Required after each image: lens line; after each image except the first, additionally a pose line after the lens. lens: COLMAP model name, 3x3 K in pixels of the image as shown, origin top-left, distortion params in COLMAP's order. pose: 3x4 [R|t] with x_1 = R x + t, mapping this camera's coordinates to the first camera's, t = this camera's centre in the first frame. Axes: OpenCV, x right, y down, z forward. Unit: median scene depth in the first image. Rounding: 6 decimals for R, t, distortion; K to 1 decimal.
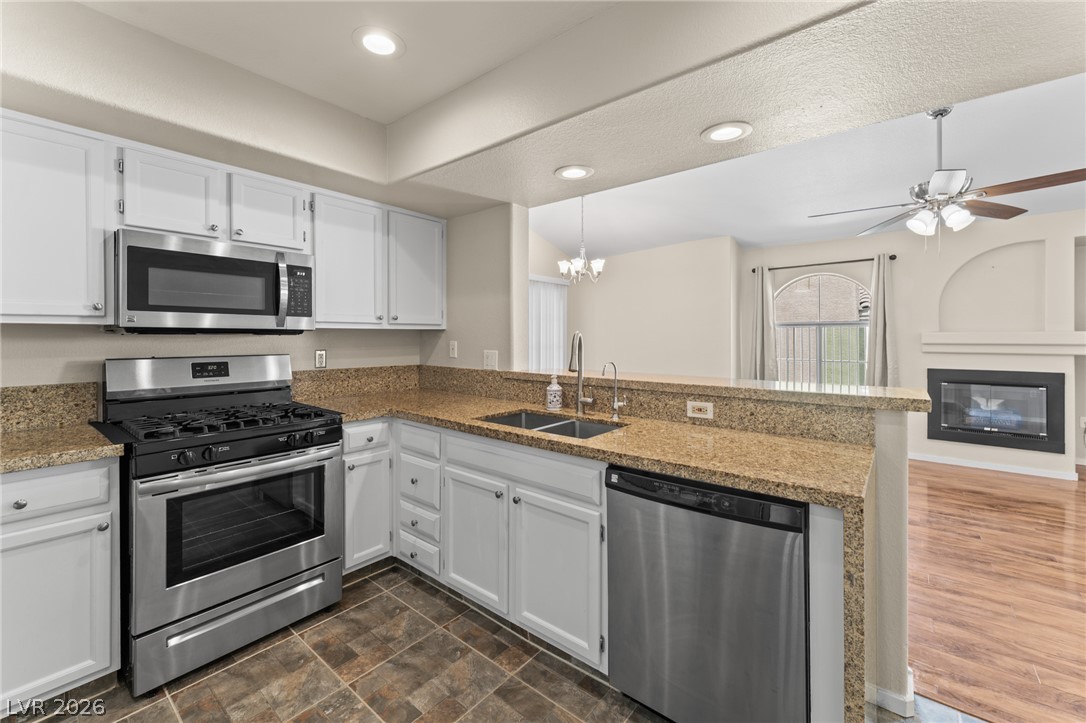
lens RADIAL K [[447.9, 0, 534.0], [0, 447.9, 338.8], [0, 0, 1]] dist [0.003448, -0.001259]
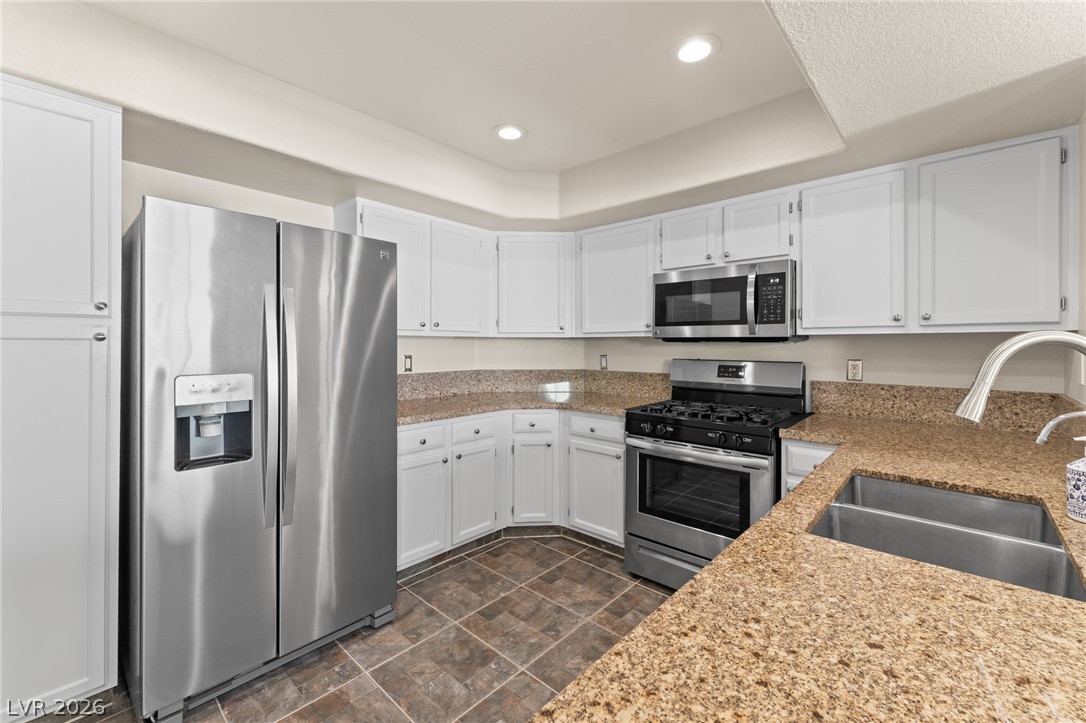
lens RADIAL K [[447.9, 0, 533.6], [0, 447.9, 342.1], [0, 0, 1]] dist [0.003448, -0.001259]
pose [[-0.053955, -0.005480, -0.998528, 0.541229], [-0.006197, 0.999968, -0.005153, -0.000489], [0.998524, 0.005910, -0.053988, 0.563584]]
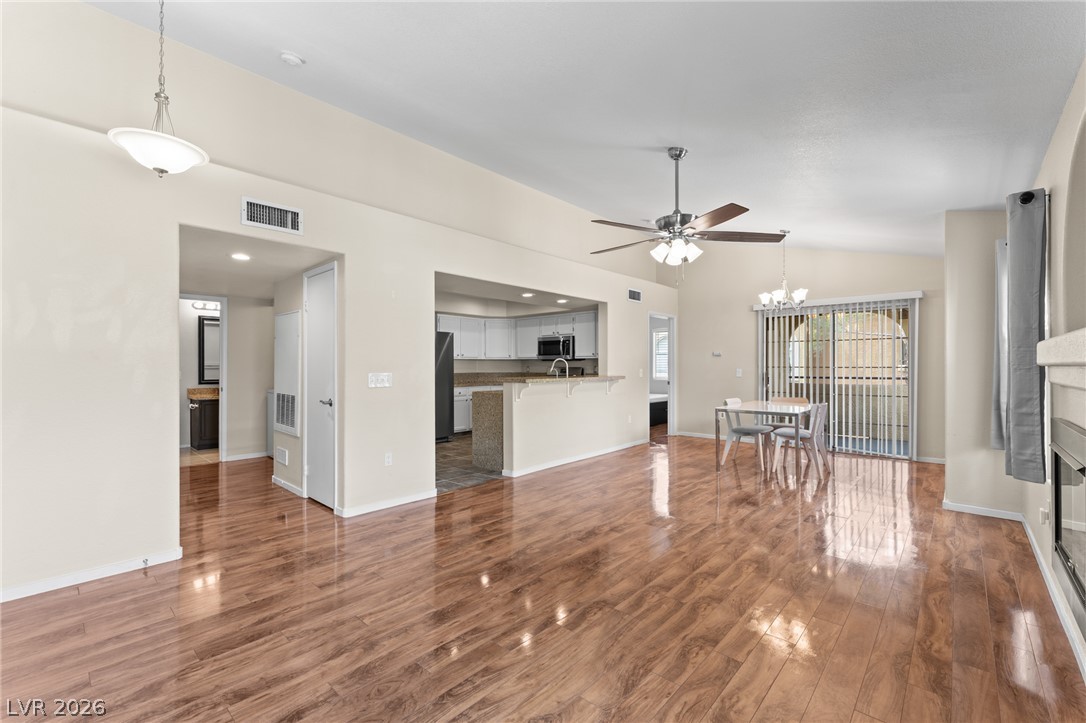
lens RADIAL K [[447.9, 0, 535.1], [0, 447.9, 366.7], [0, 0, 1]] dist [0.003448, -0.001259]
pose [[-0.058246, 0.004818, -0.998291, 2.978247], [0.001193, 0.999988, 0.004756, 0.020874], [0.998302, -0.000914, -0.058251, 1.033357]]
